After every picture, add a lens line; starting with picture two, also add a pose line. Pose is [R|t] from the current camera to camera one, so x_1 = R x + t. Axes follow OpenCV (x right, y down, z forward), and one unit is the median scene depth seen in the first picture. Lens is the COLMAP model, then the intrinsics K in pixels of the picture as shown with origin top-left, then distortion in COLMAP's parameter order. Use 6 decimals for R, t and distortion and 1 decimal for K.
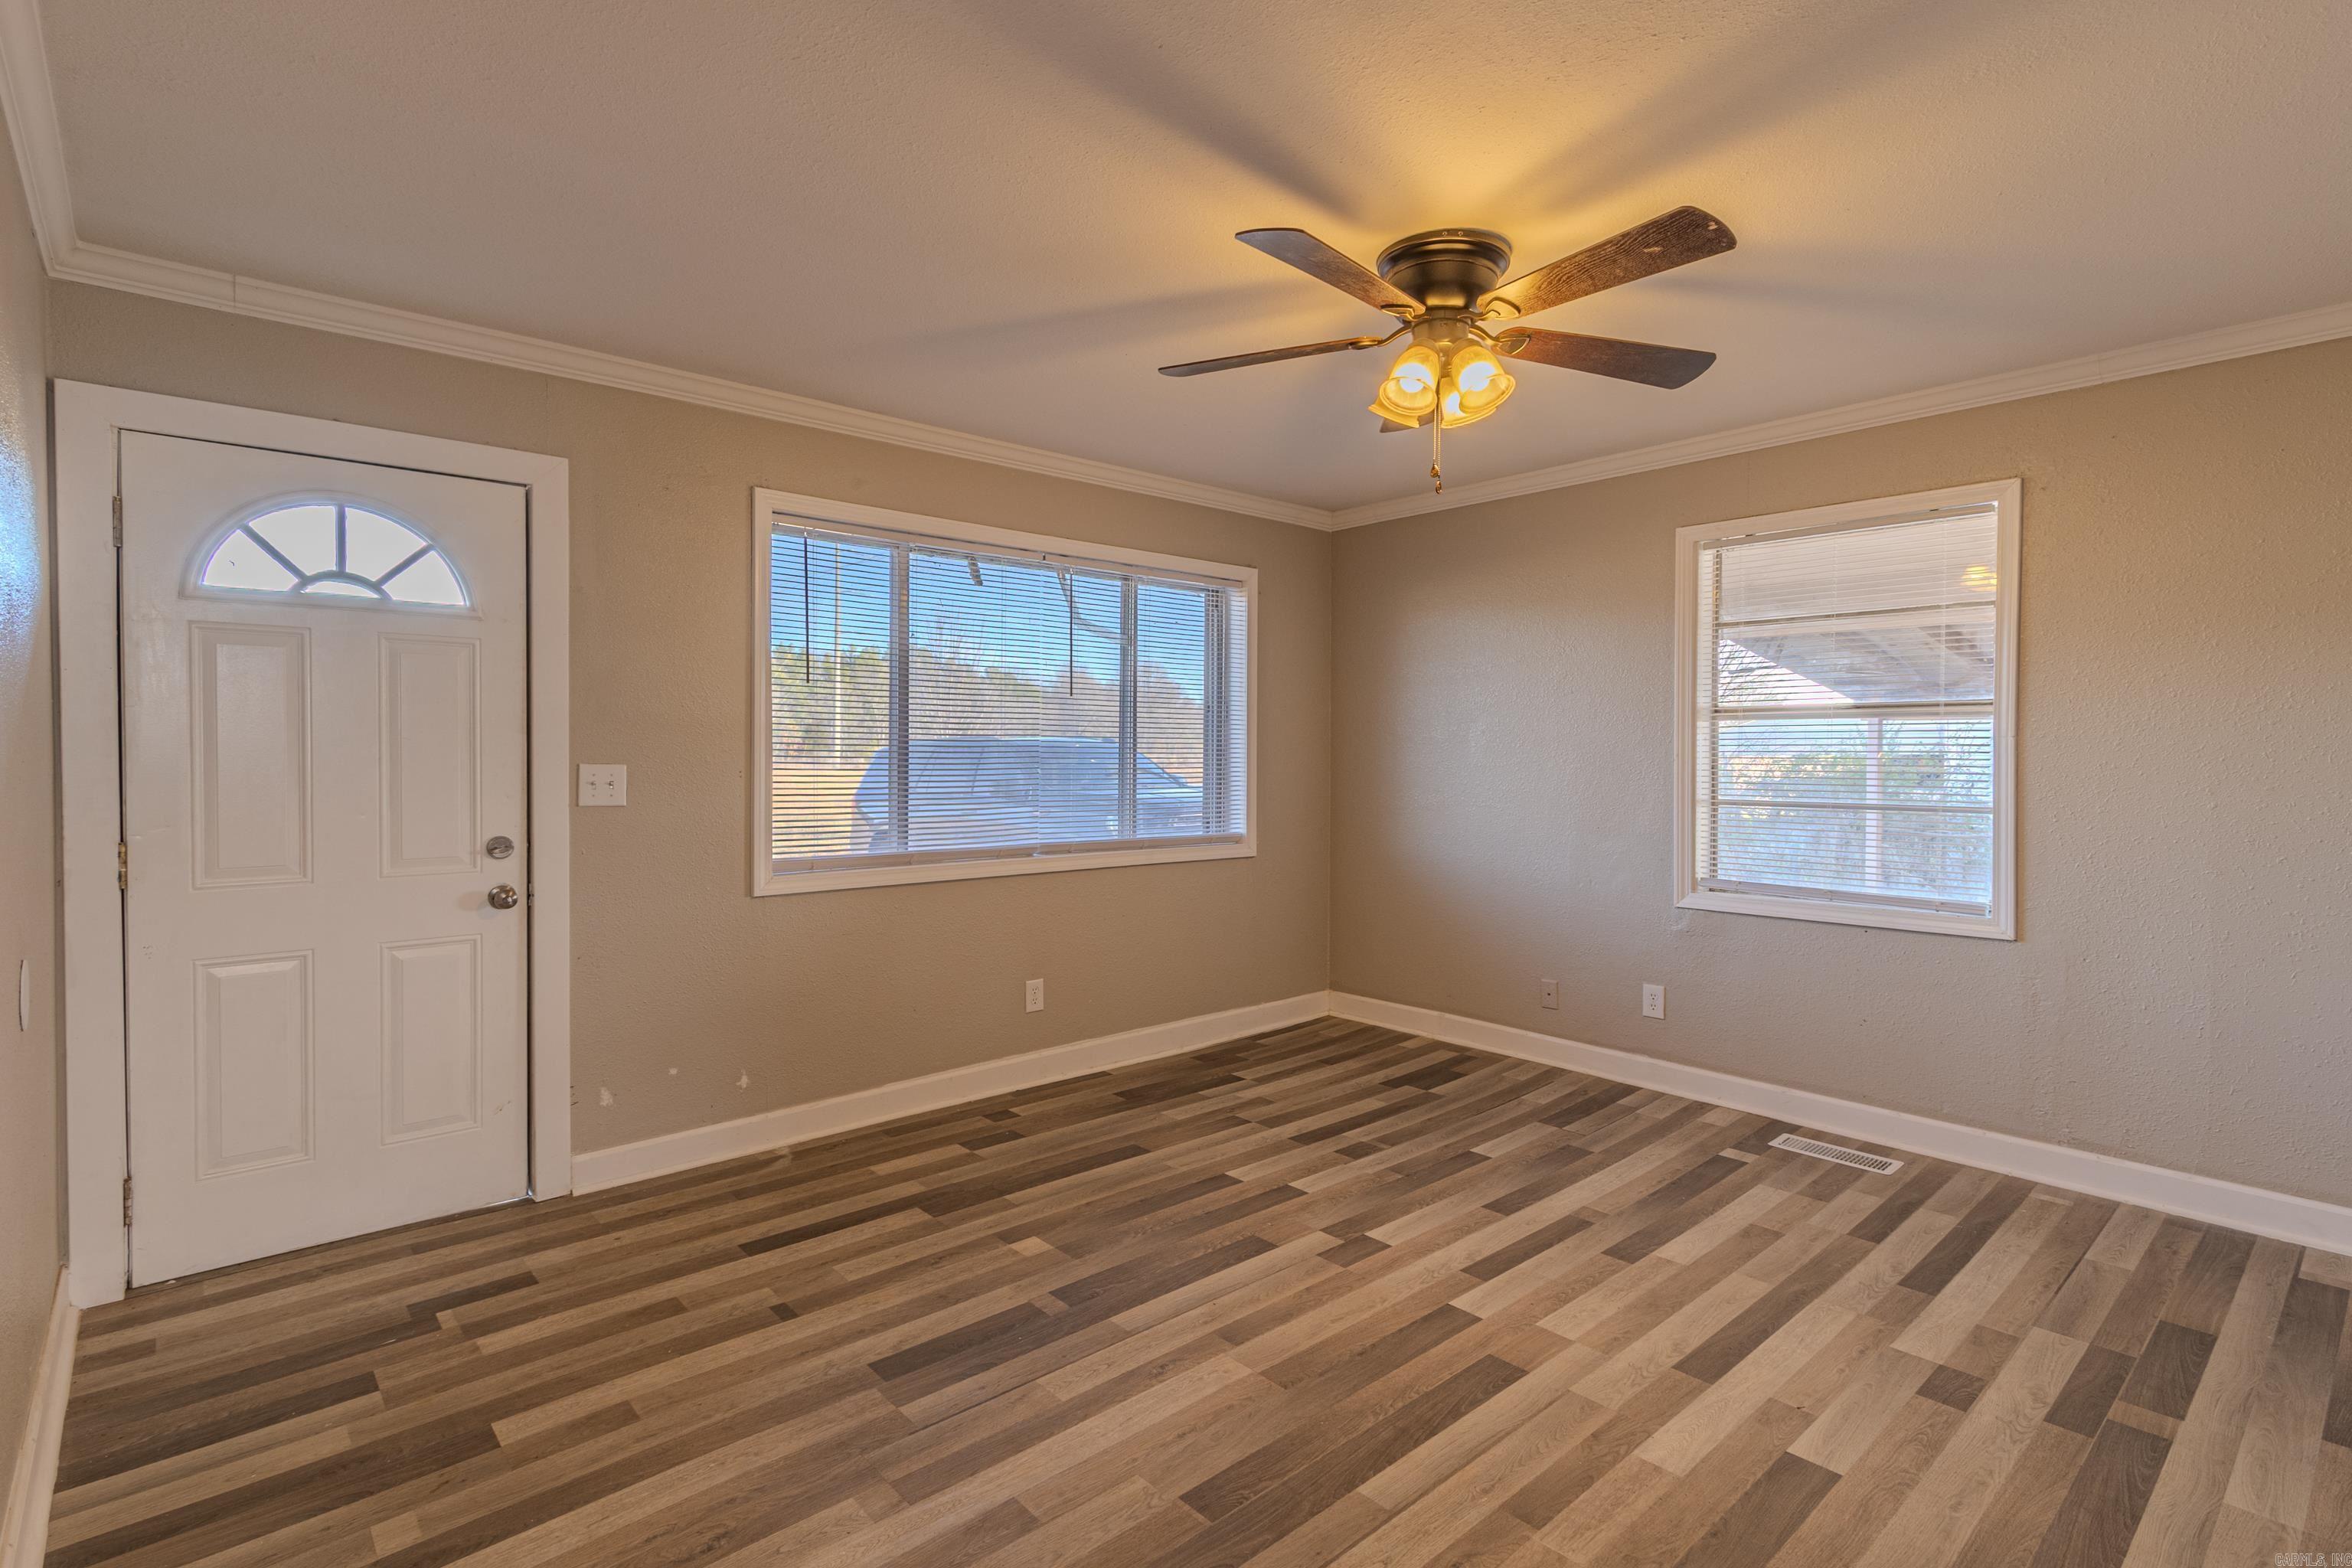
lens RADIAL K [[1114.8, 0, 1113.8], [0, 1114.8, 780.1], [0, 0, 1]] dist [0.000605, -0.000263]
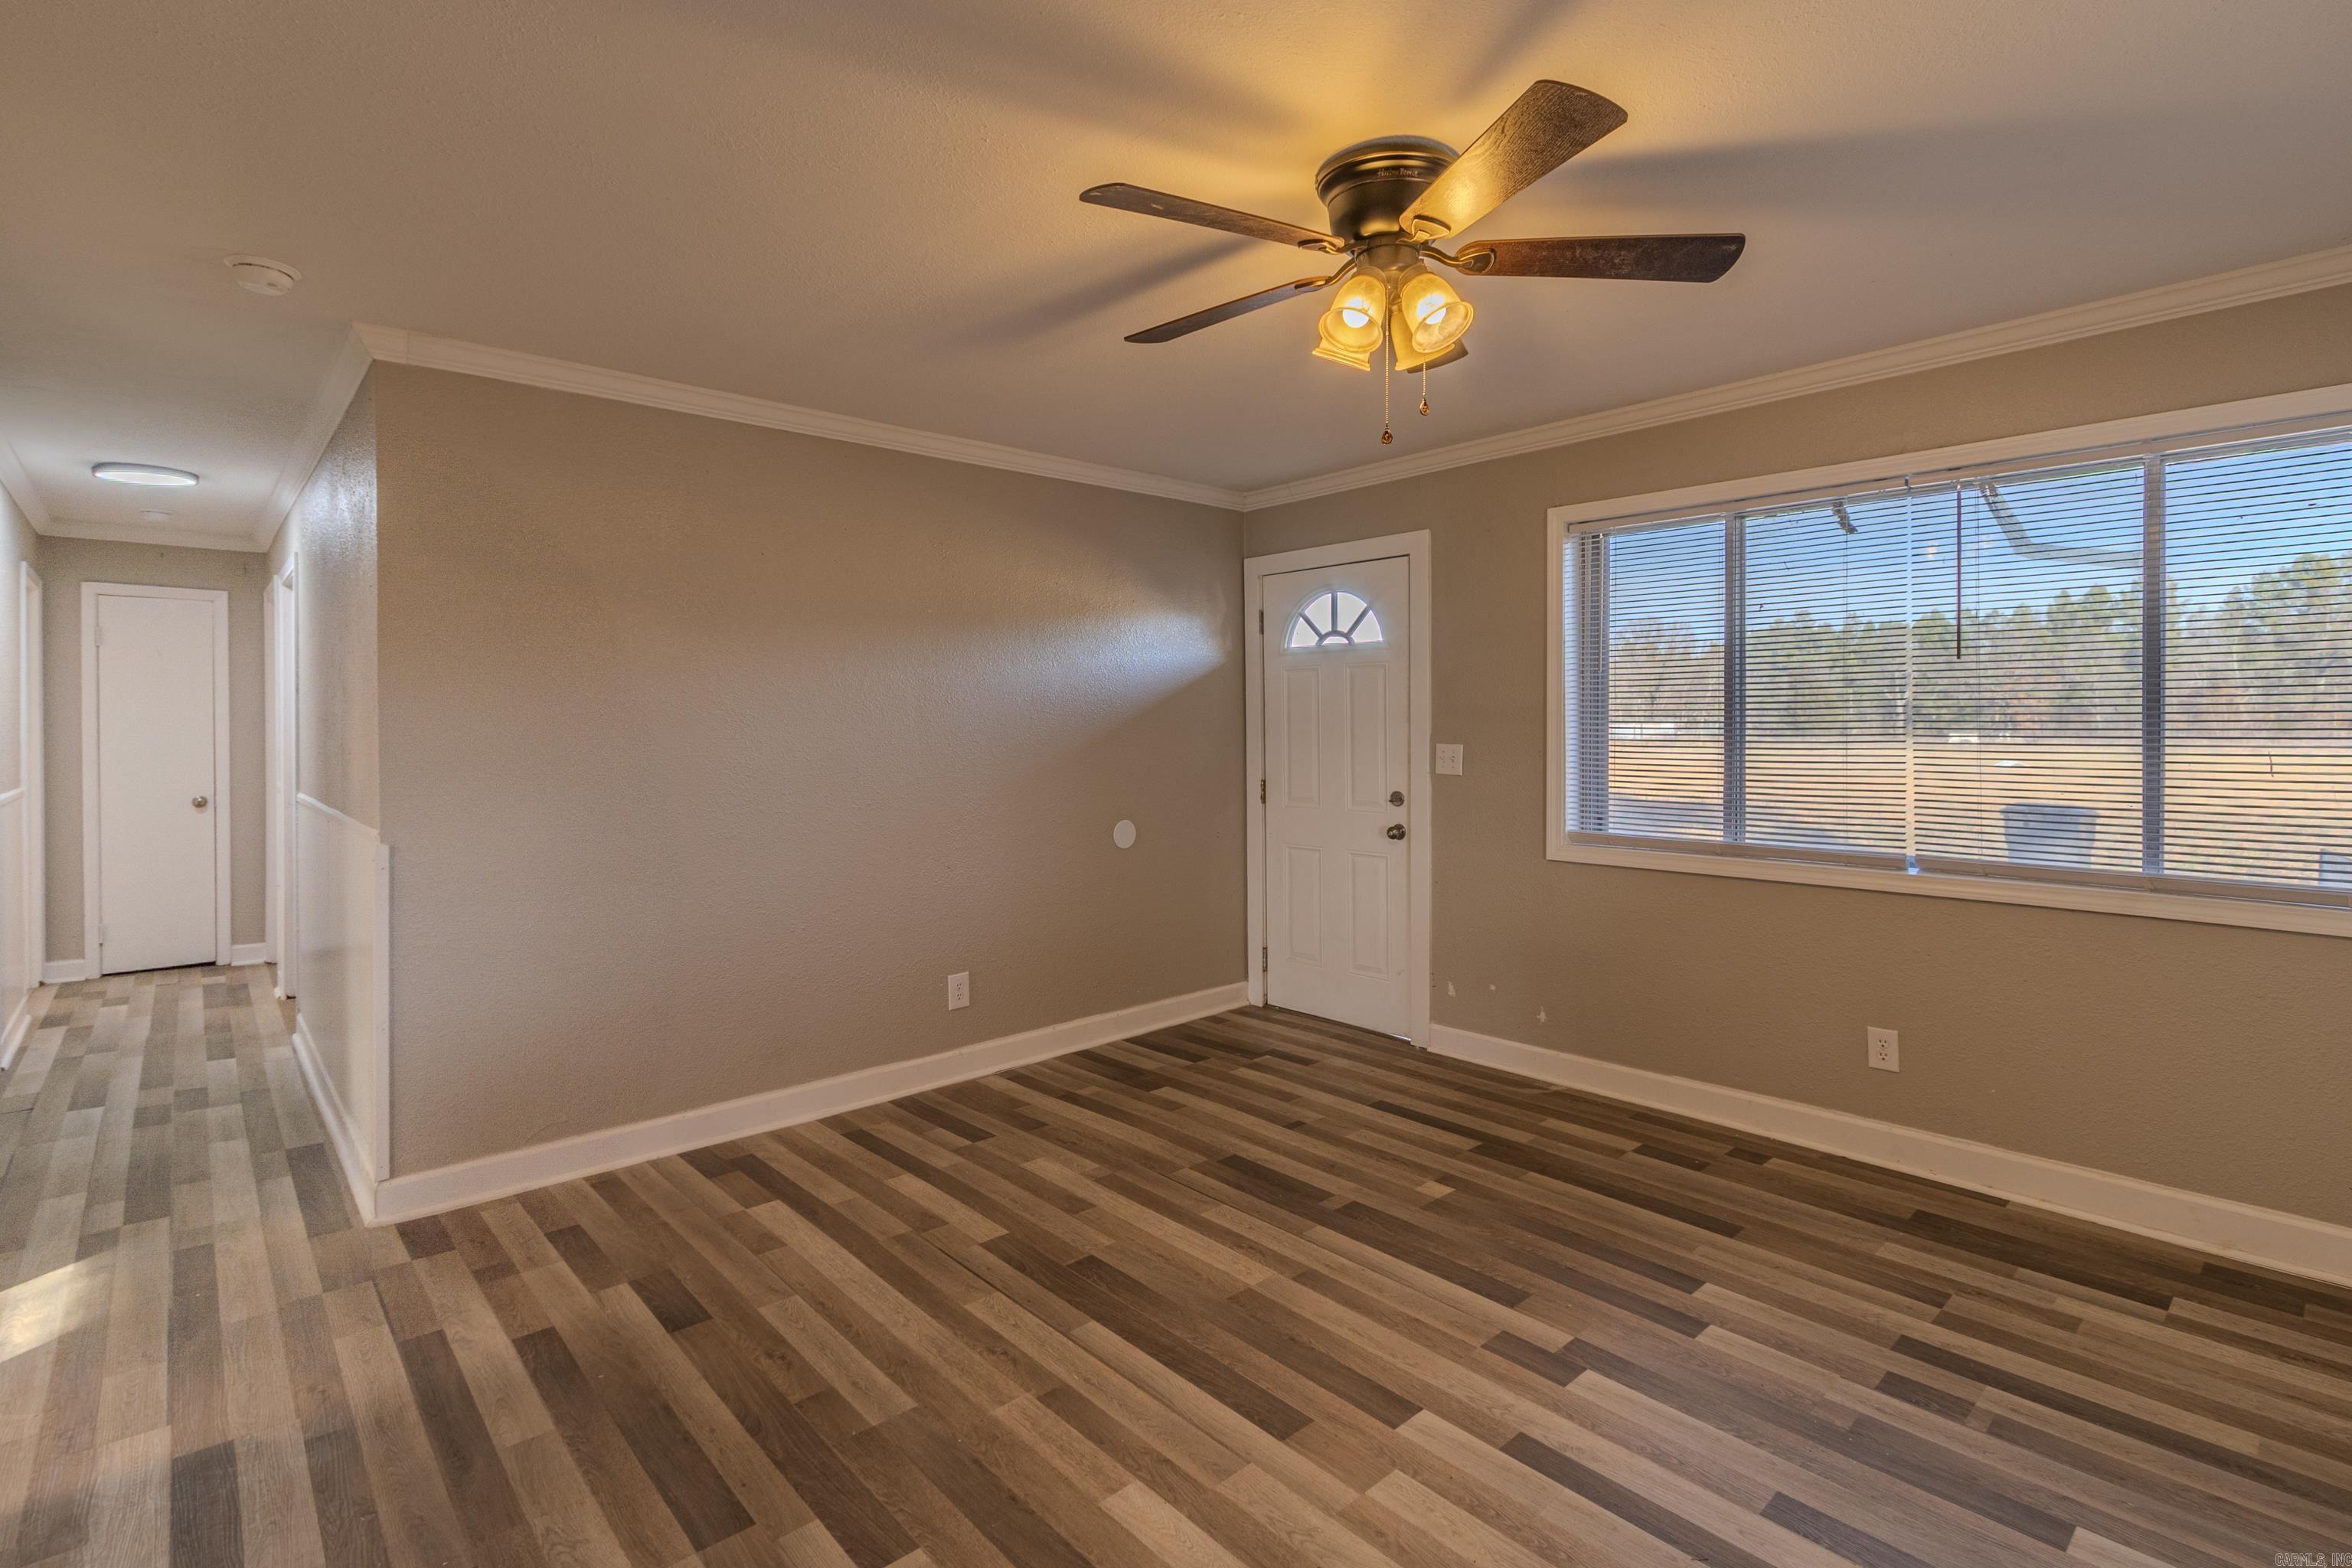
lens RADIAL K [[1101.8, 0, 1175.7], [0, 1101.8, 731.6], [0, 0, 1]] dist [0.001519, 0.000041]
pose [[0.033633, 0.000831, -0.999434, 0.945333], [-0.022409, 0.999749, 0.000078, -0.023616], [0.999183, 0.022394, 0.033643, 0.663639]]
